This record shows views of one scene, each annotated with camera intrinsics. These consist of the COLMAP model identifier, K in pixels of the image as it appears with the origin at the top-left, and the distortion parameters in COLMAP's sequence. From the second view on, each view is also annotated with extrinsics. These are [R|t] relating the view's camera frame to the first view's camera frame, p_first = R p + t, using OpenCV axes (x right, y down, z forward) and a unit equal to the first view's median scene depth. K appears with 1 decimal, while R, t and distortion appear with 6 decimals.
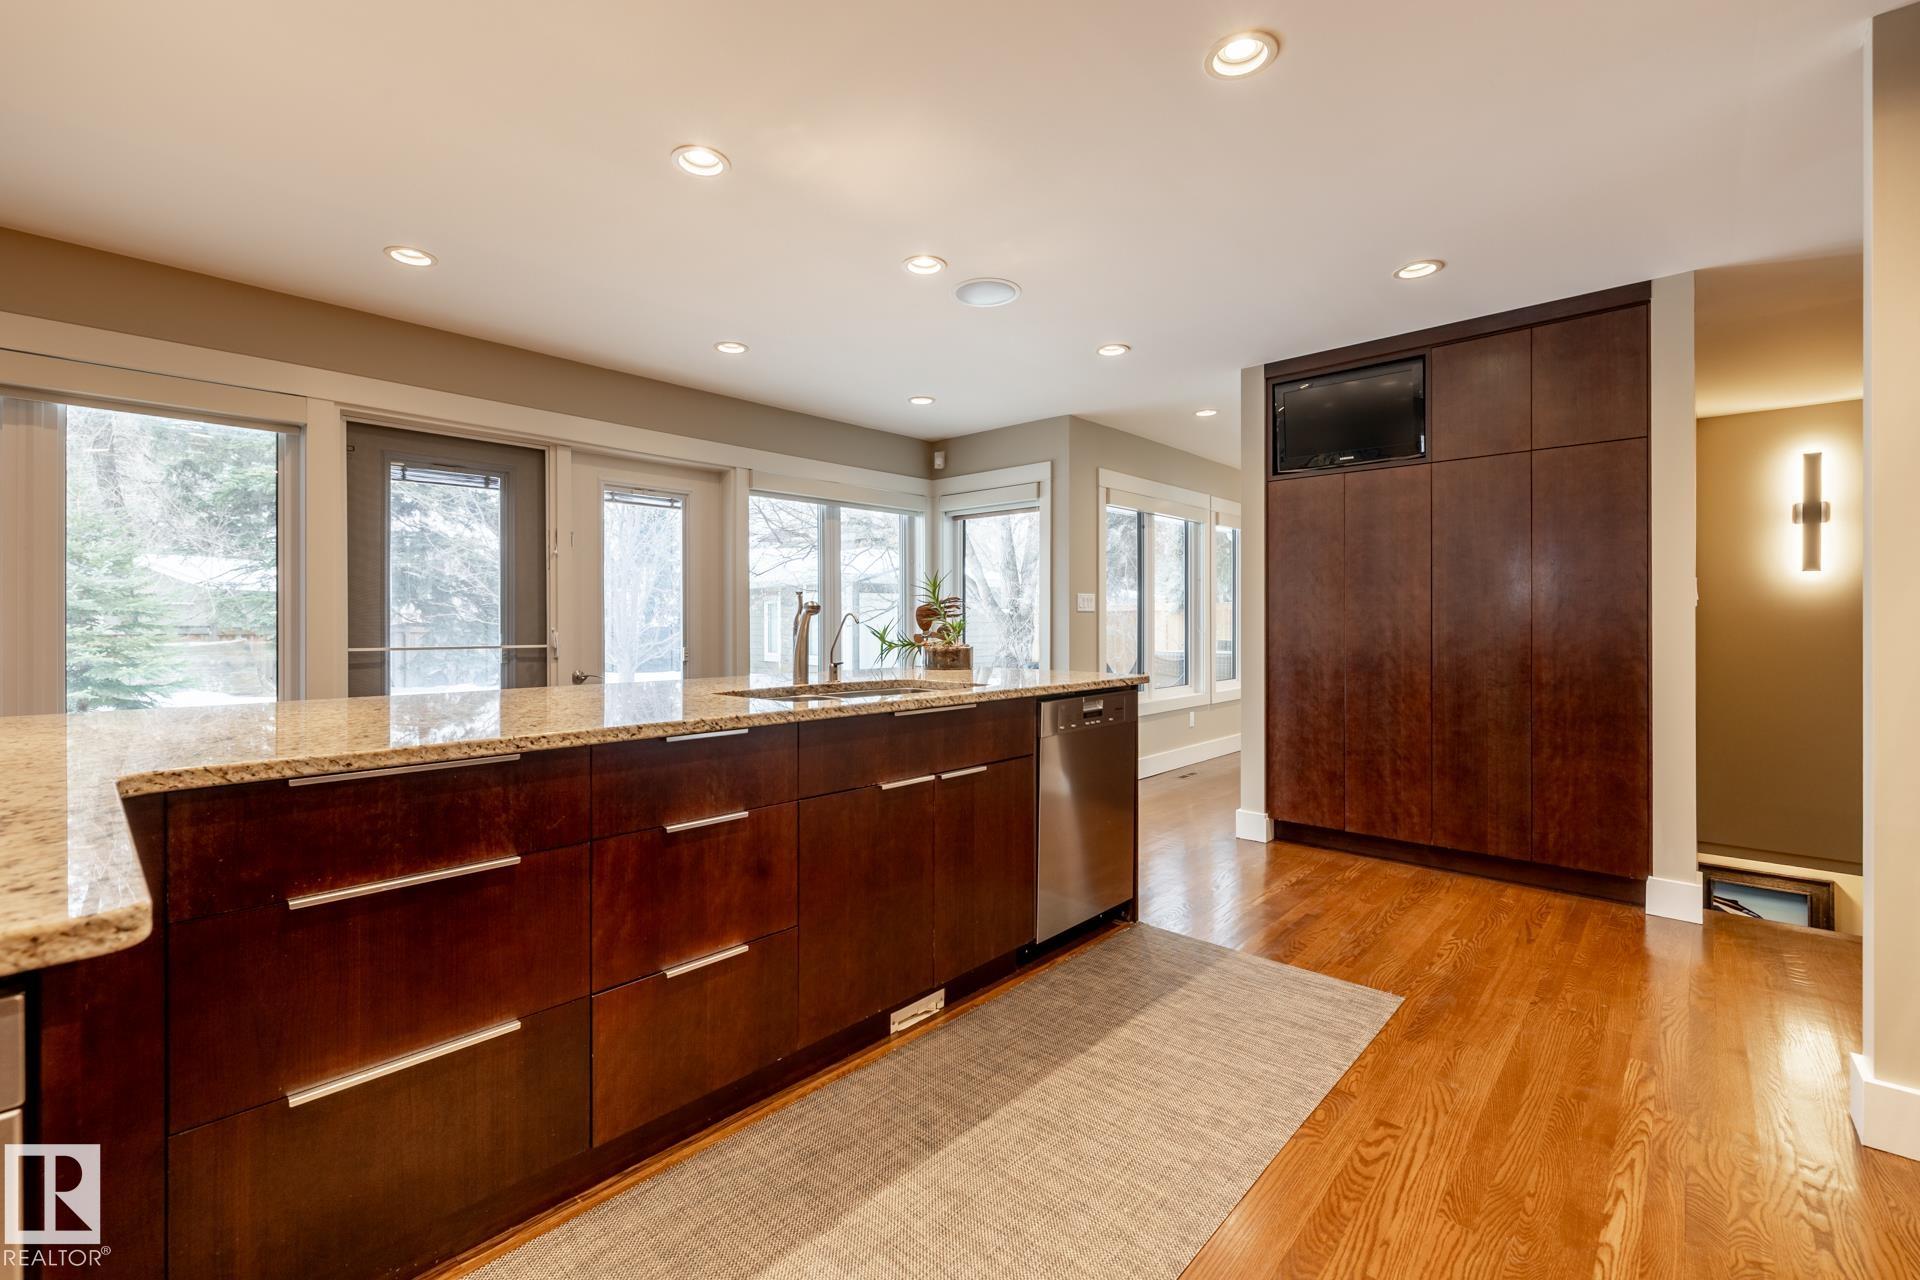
lens RADIAL K [[819.0, 0, 955.5], [0, 819.0, 629.9], [0, 0, 1]] dist [0.000667, -0.000718]
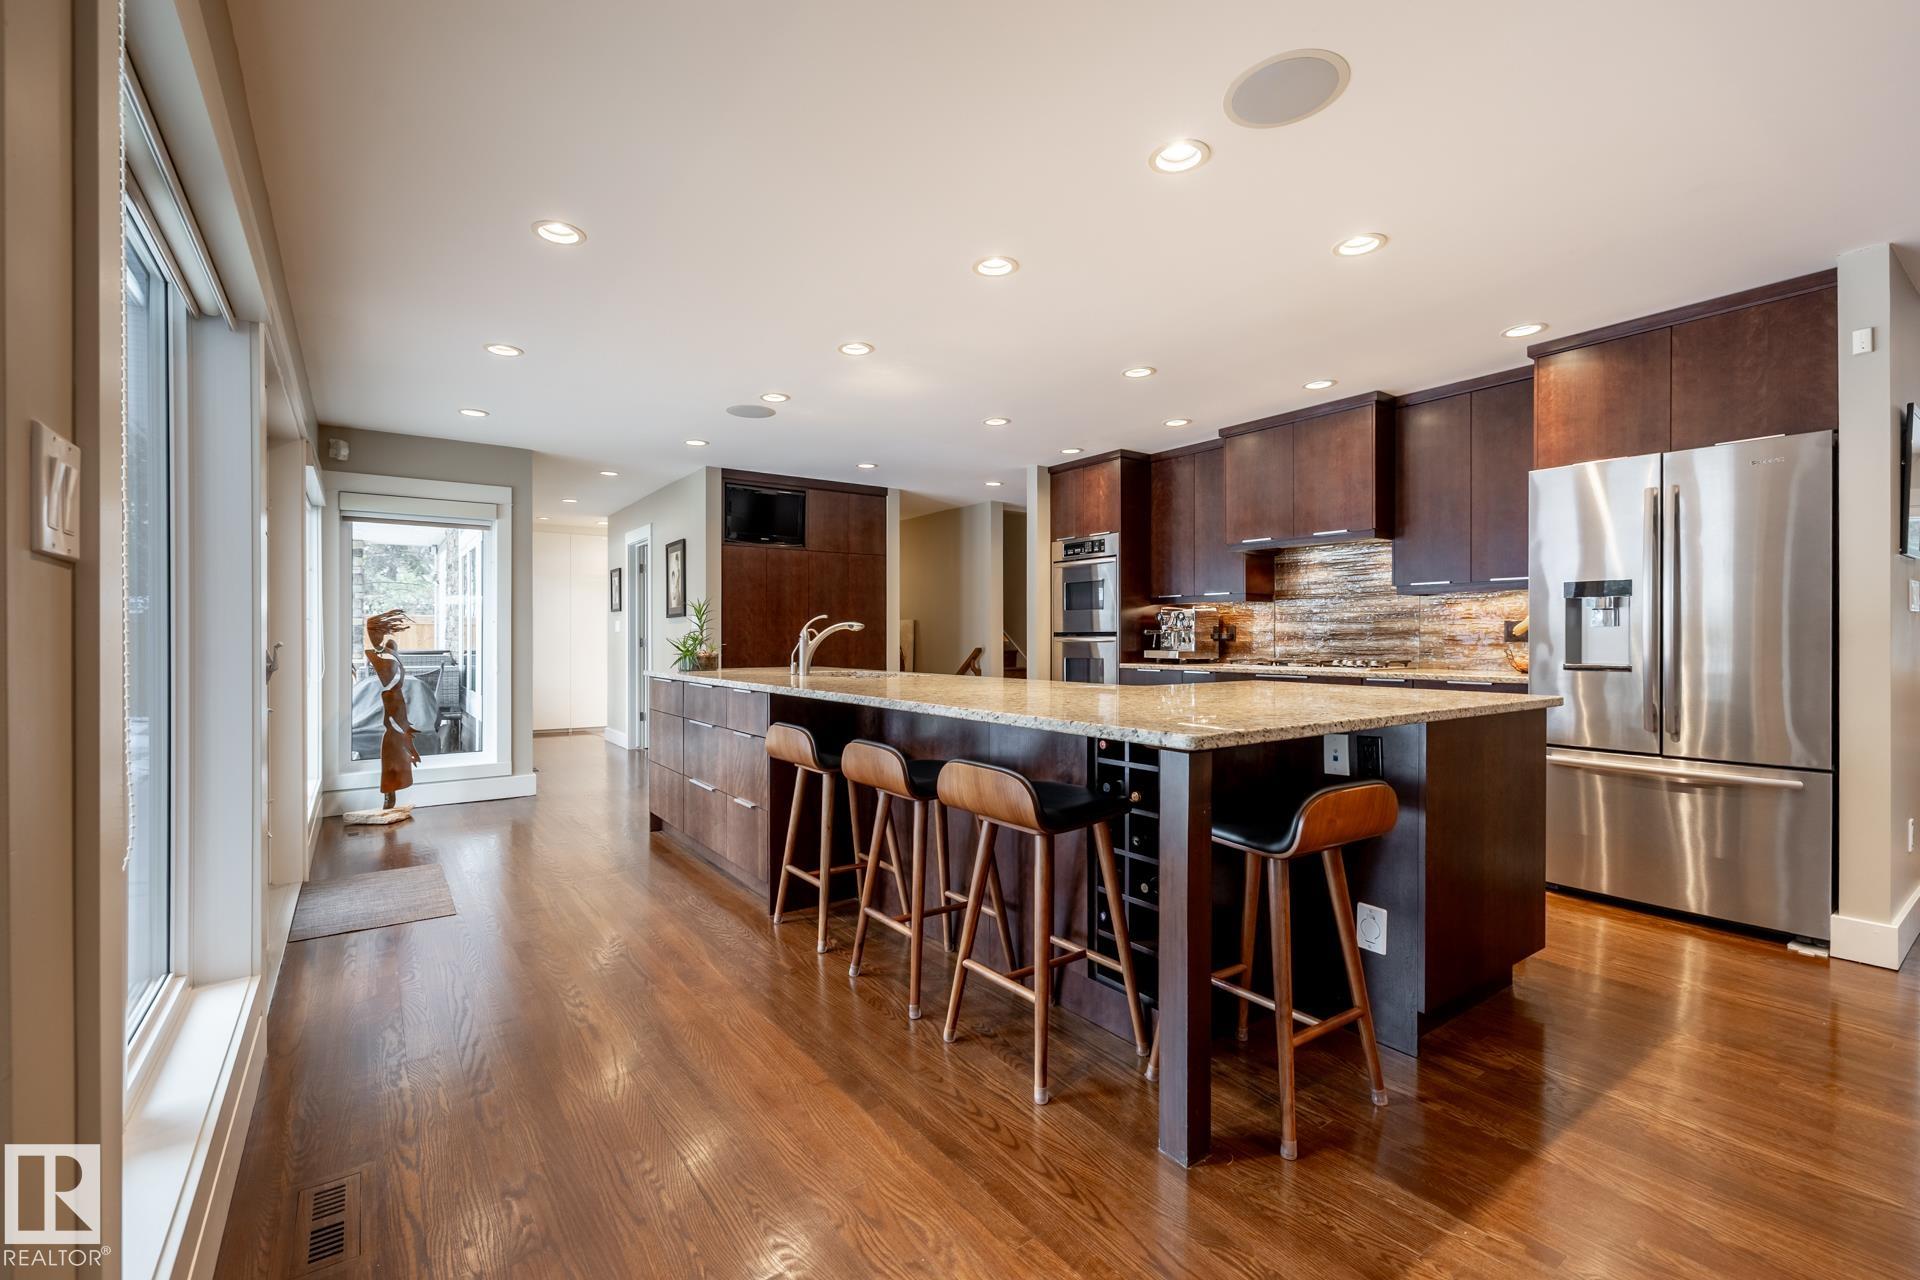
lens RADIAL K [[819.0, 0, 946.6], [0, 819.0, 644.9], [0, 0, 1]] dist [0.000667, -0.000718]
pose [[0.200230, -0.006453, 0.979728, -1.032213], [0.014546, 0.999888, 0.003613, 0.005763], [-0.979641, 0.013528, 0.200302, 0.290544]]
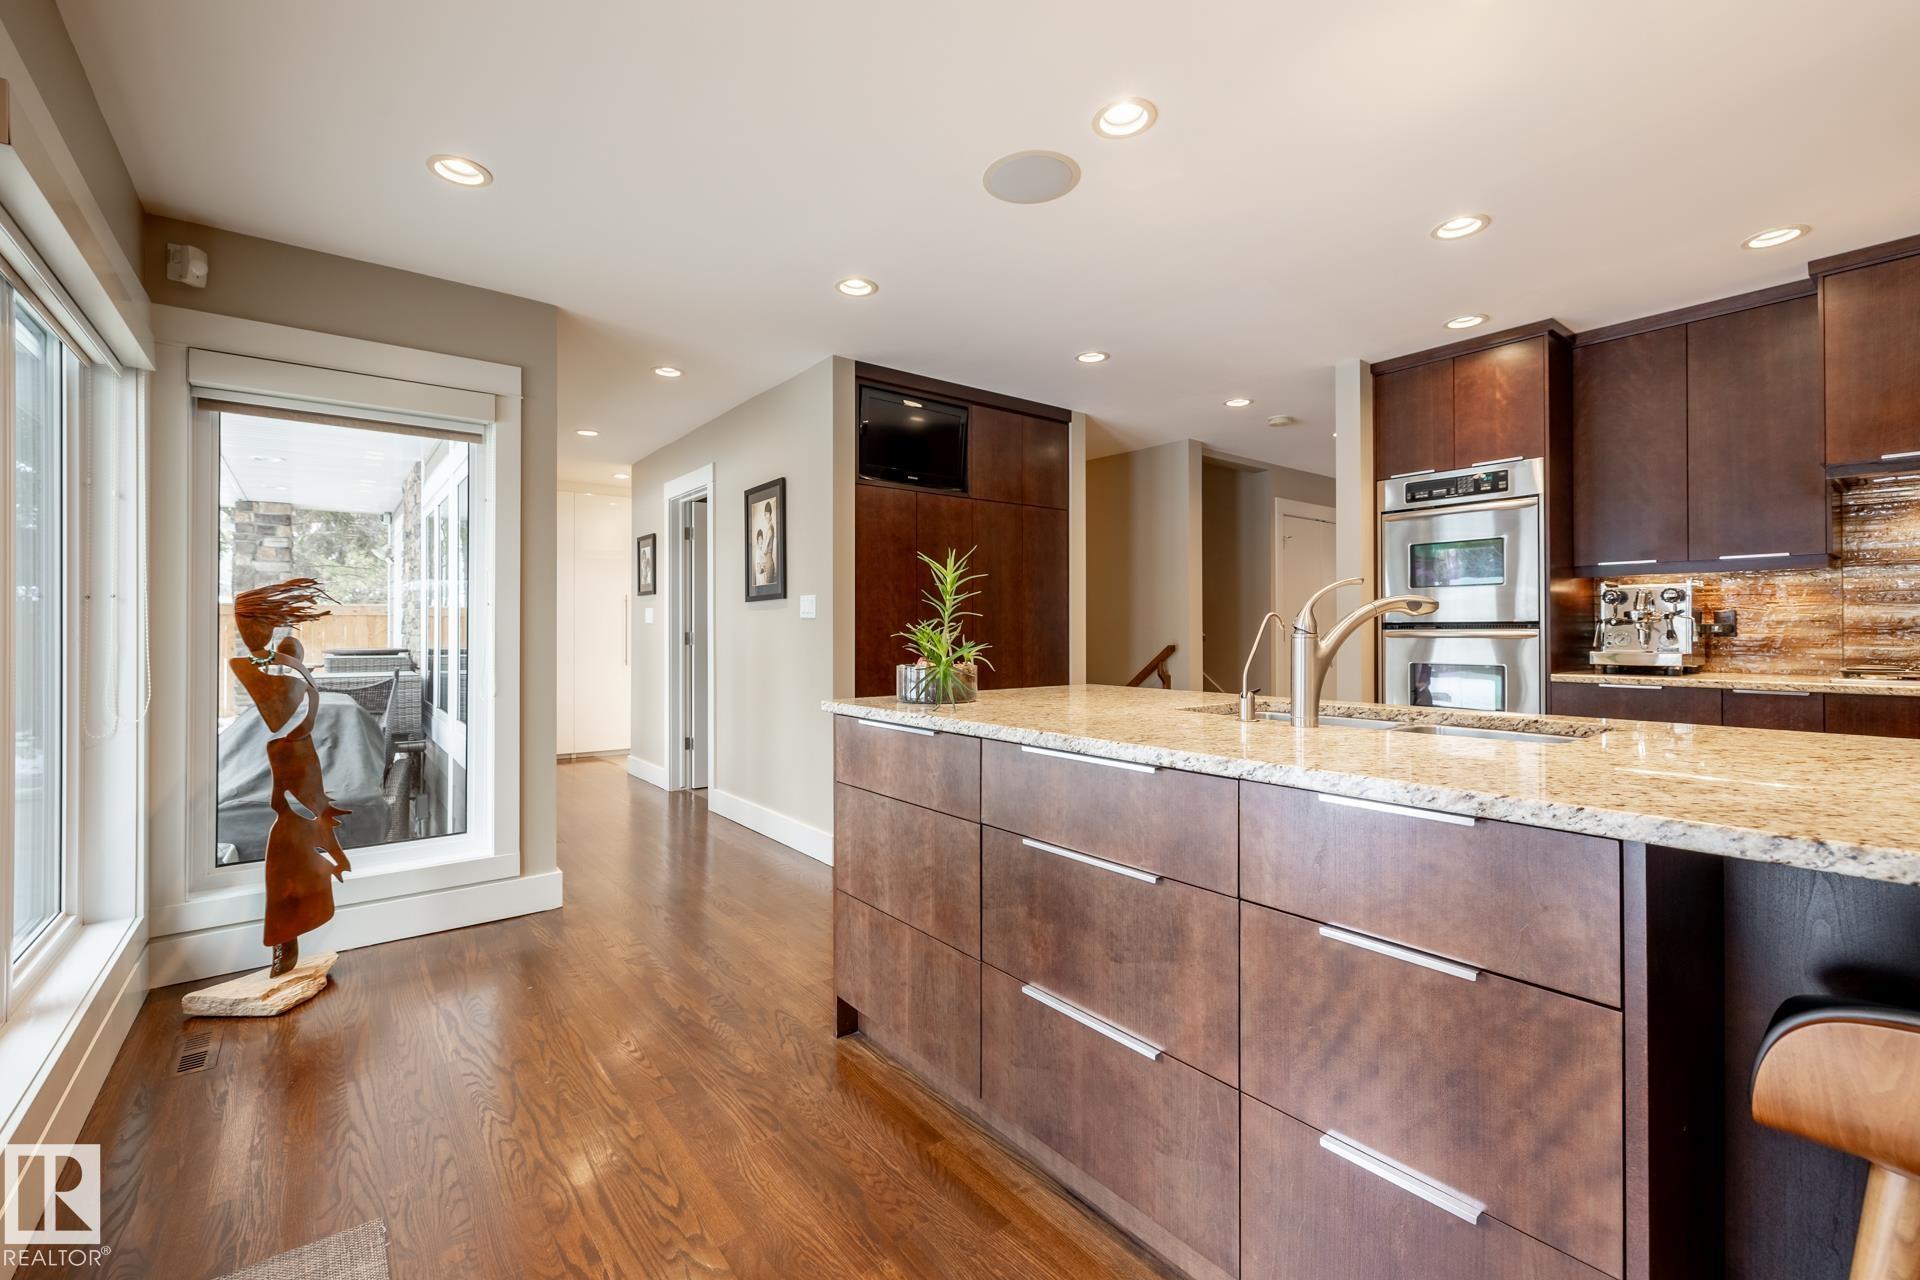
lens RADIAL K [[819.0, 0, 954.6], [0, 819.0, 634.6], [0, 0, 1]] dist [0.000667, -0.000718]
pose [[0.157659, -0.002558, 0.987490, -0.546152], [0.015500, 0.999880, 0.000115, -0.003258], [-0.987372, 0.015288, 0.157680, 0.740533]]
